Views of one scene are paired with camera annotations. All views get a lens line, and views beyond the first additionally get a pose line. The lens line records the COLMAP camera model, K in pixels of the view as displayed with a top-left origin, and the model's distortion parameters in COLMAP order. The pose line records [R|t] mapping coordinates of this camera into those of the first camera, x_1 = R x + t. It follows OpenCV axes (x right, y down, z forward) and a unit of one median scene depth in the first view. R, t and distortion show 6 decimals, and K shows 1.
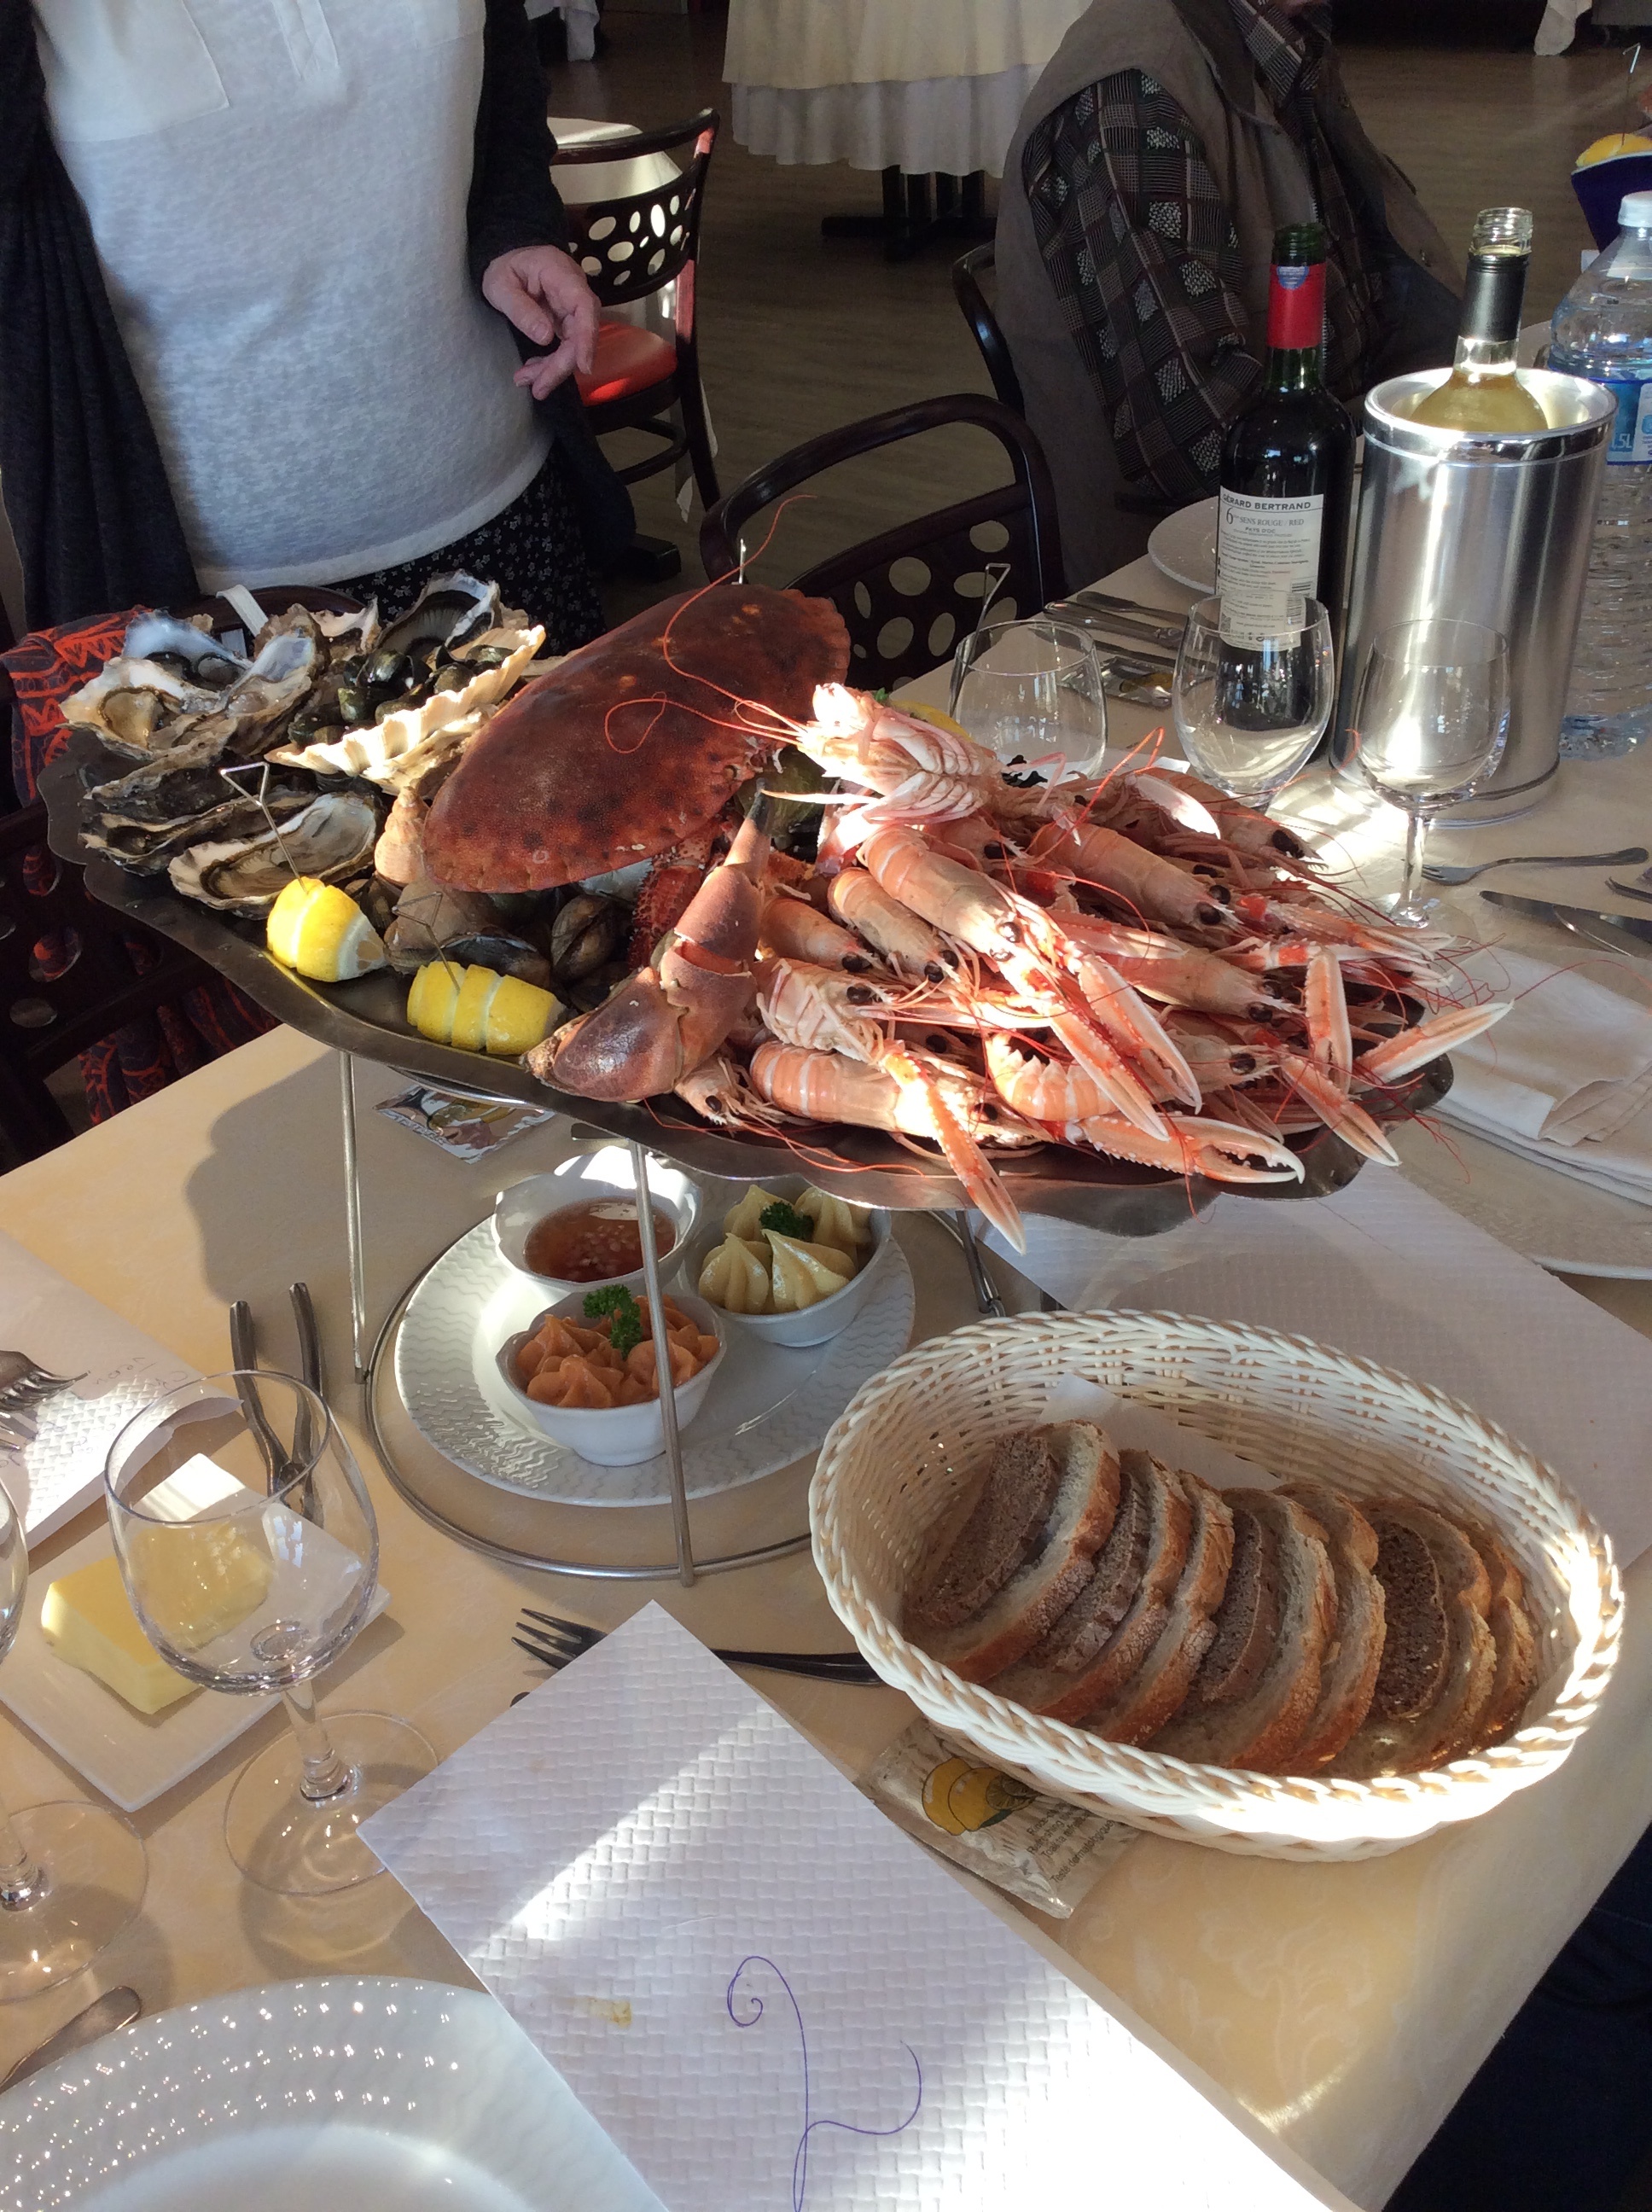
lens RADIAL K [[1977.2, 0, 818.9], [0, 1977.2, 1104.1], [0, 0, 1]] dist [0.101783, -0.149745]
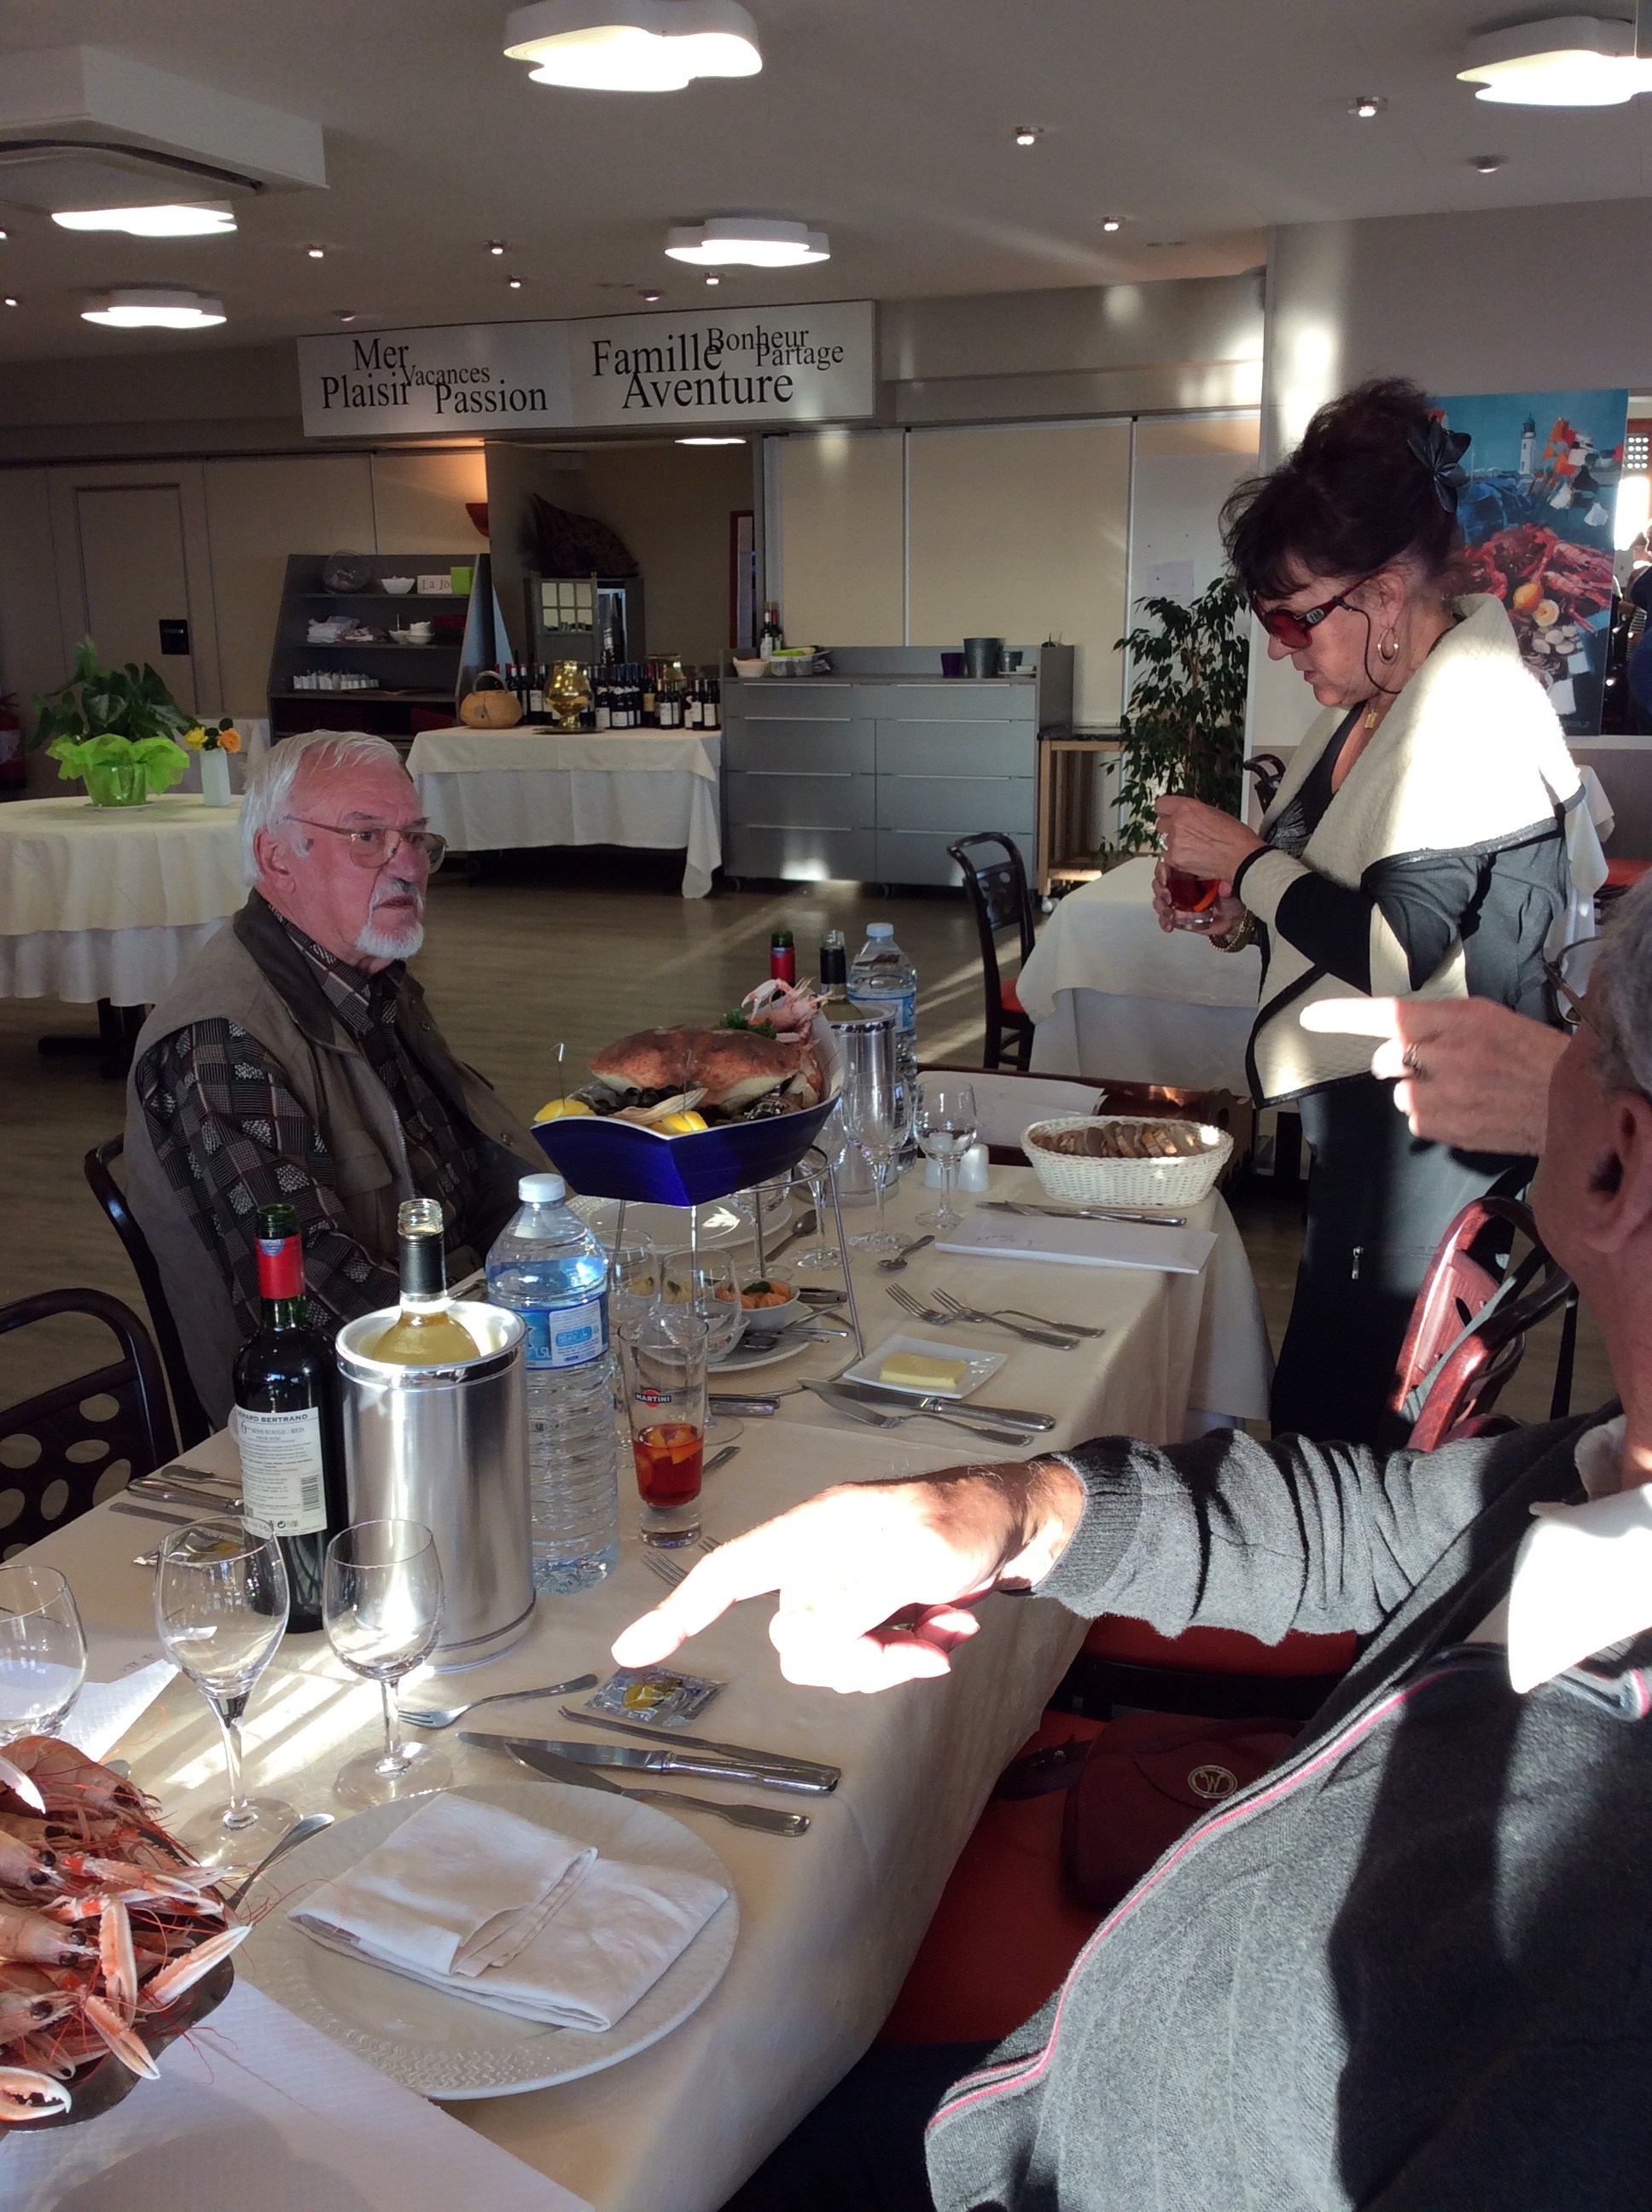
lens RADIAL K [[1977.2, 0, 818.9], [0, 1977.2, 1104.1], [0, 0, 1]] dist [0.101783, -0.149745]
pose [[0.937223, -0.028687, 0.347548, 0.124168], [0.149861, 0.933027, -0.327113, -0.032800], [-0.314888, 0.358662, 0.878753, -0.244365]]
